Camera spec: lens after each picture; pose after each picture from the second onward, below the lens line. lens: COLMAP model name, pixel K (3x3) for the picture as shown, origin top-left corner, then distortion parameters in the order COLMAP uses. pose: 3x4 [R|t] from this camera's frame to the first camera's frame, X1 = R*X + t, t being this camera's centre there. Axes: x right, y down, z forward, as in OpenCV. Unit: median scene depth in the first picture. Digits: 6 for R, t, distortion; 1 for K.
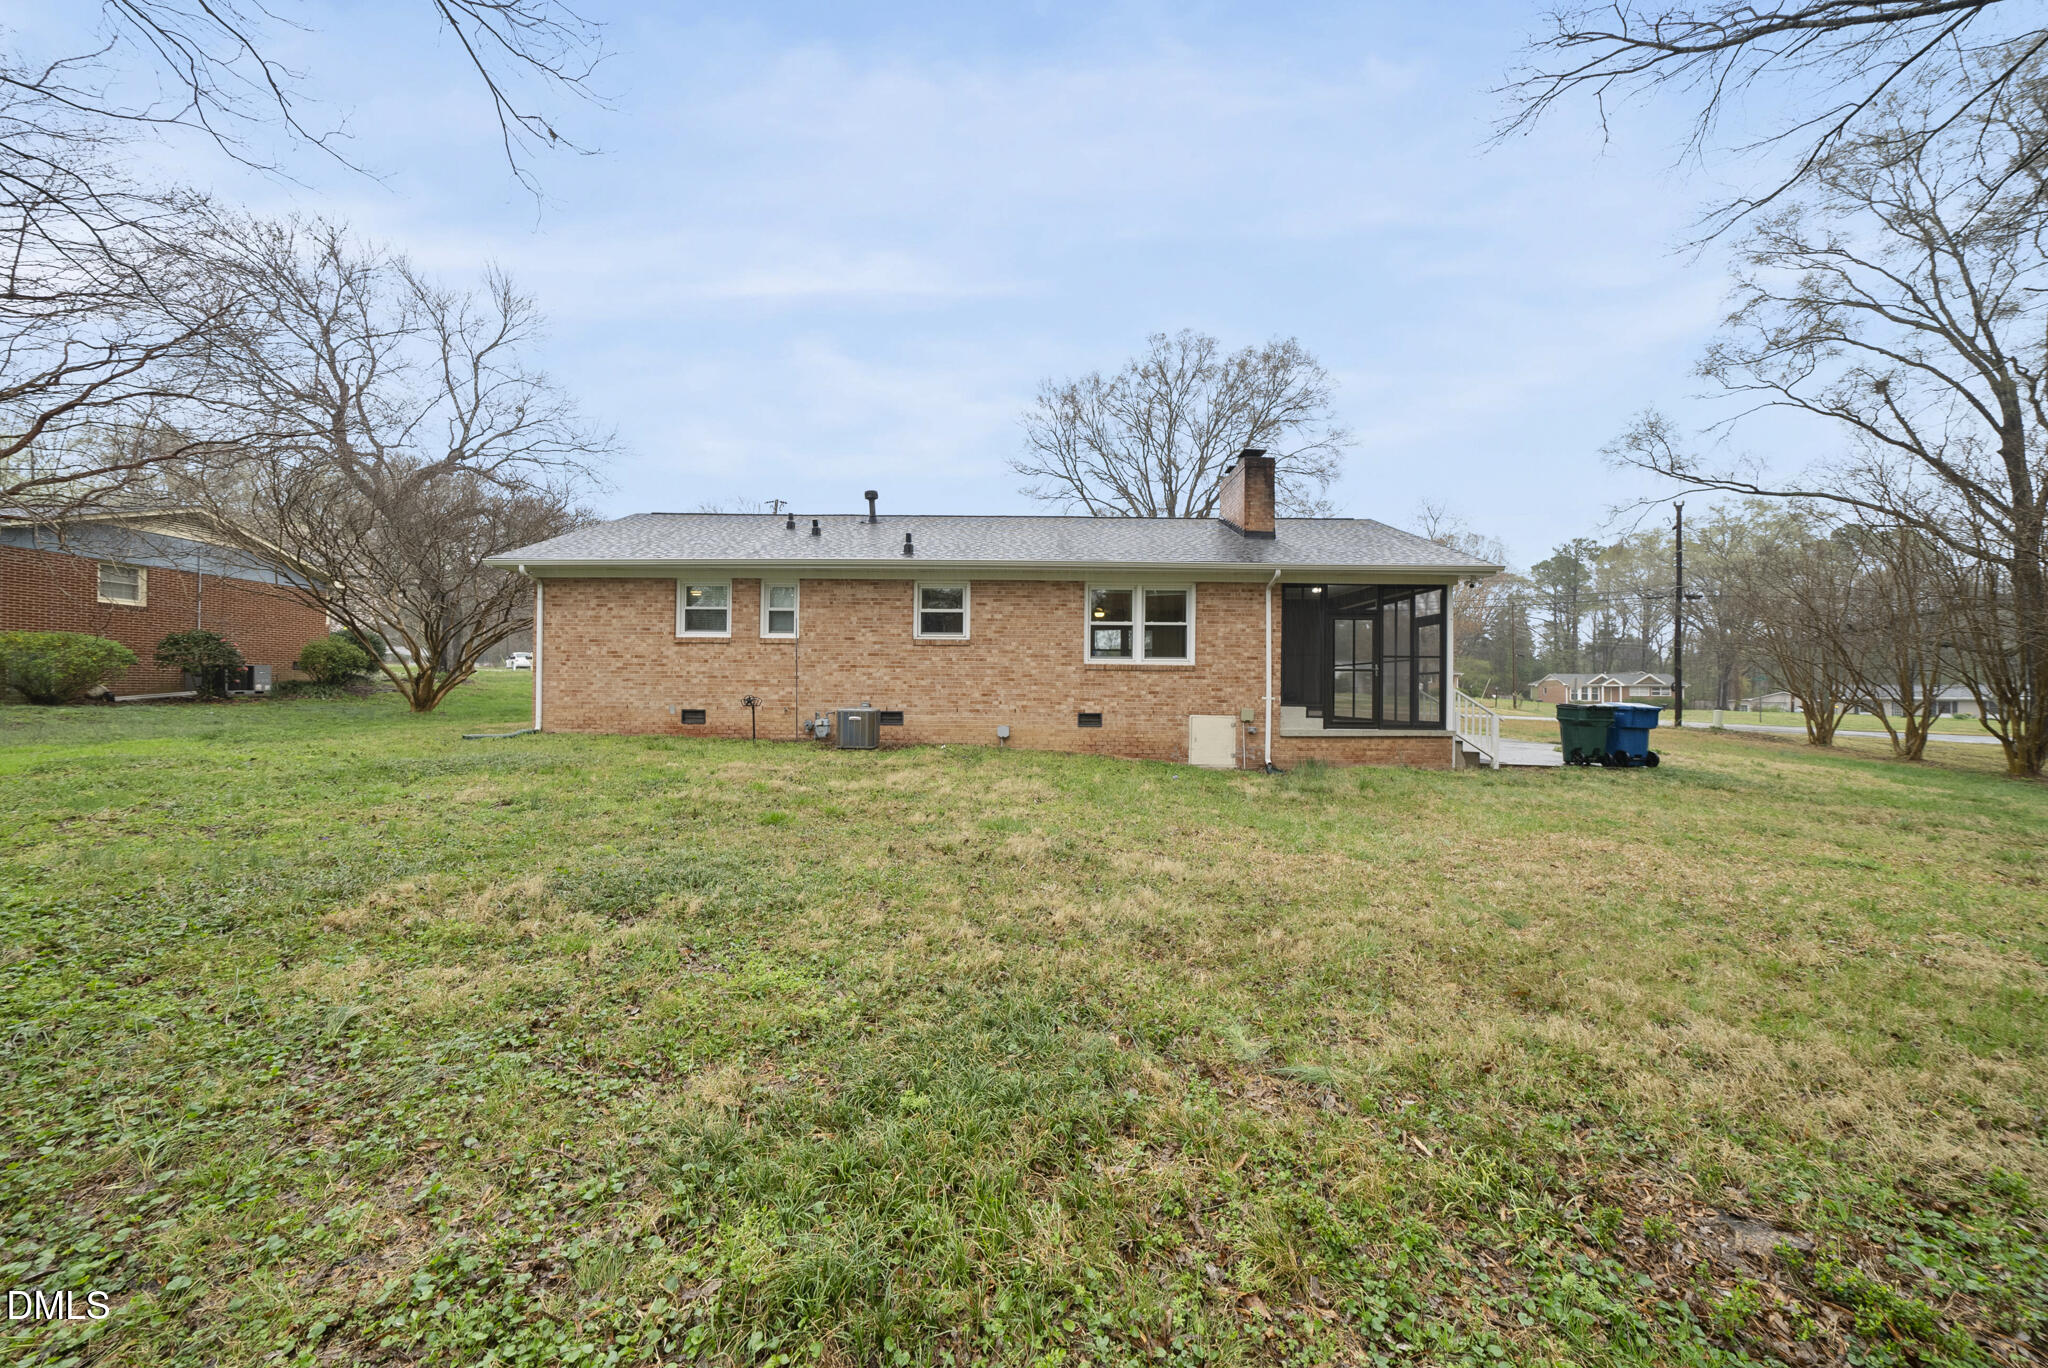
lens RADIAL K [[704.0, 0, 1024.0], [0, 704.0, 684.0], [0, 0, 1]] dist [-0.007798, 0.000200]
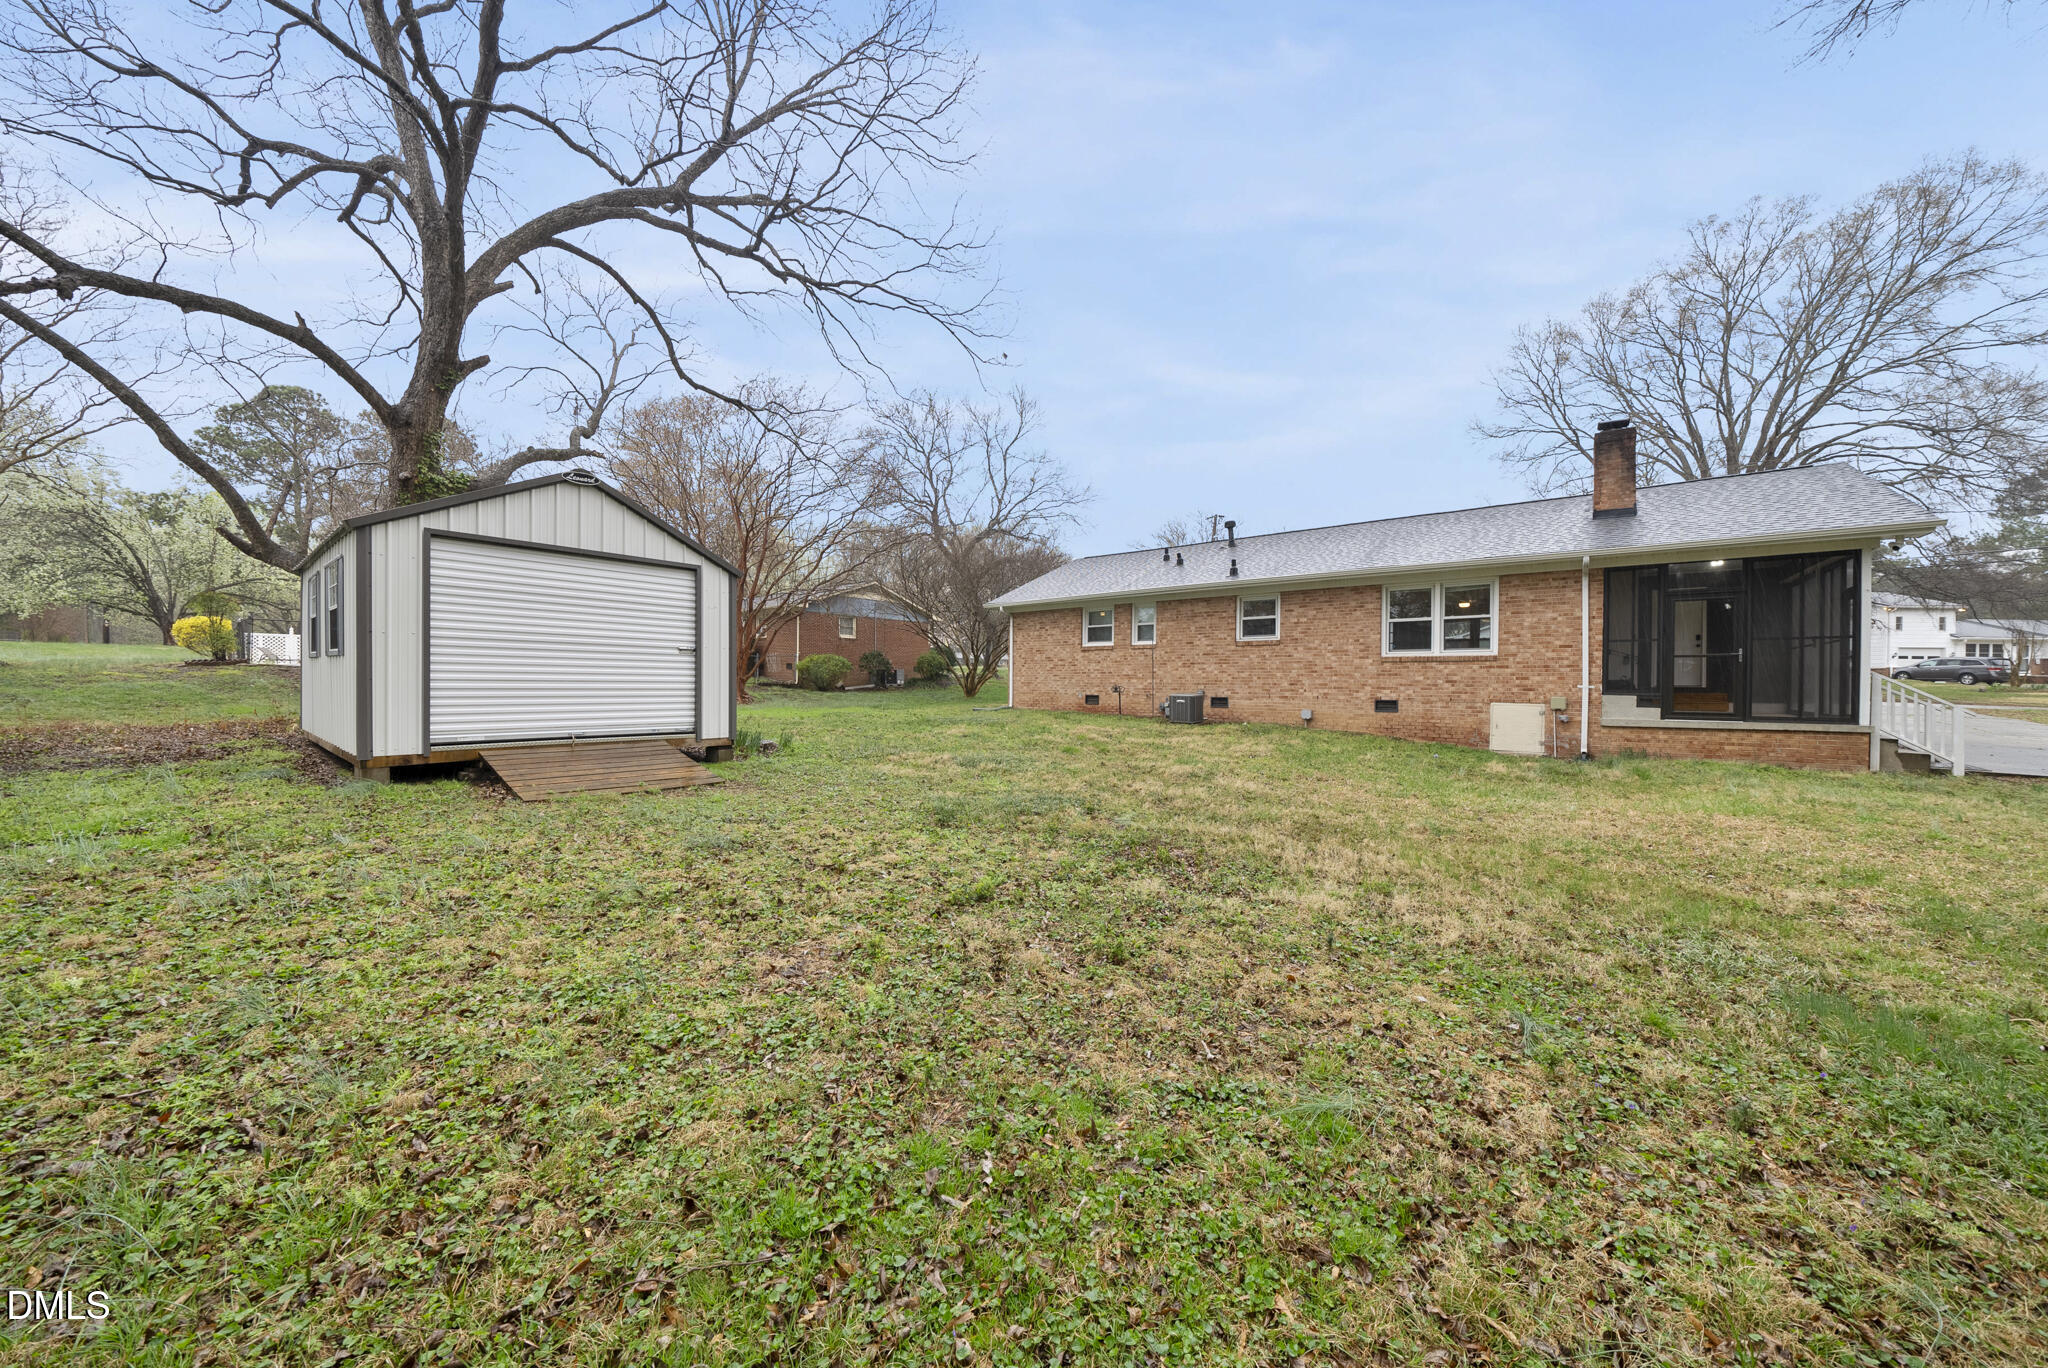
lens RADIAL K [[705.1, 0, 1022.5], [0, 705.1, 664.1], [0, 0, 1]] dist [-0.001651, -0.001959]
pose [[0.781778, -0.021429, -0.623188, 0.339908], [0.009422, 0.999701, -0.022557, 0.003403], [0.623486, 0.011763, 0.781746, -0.254393]]
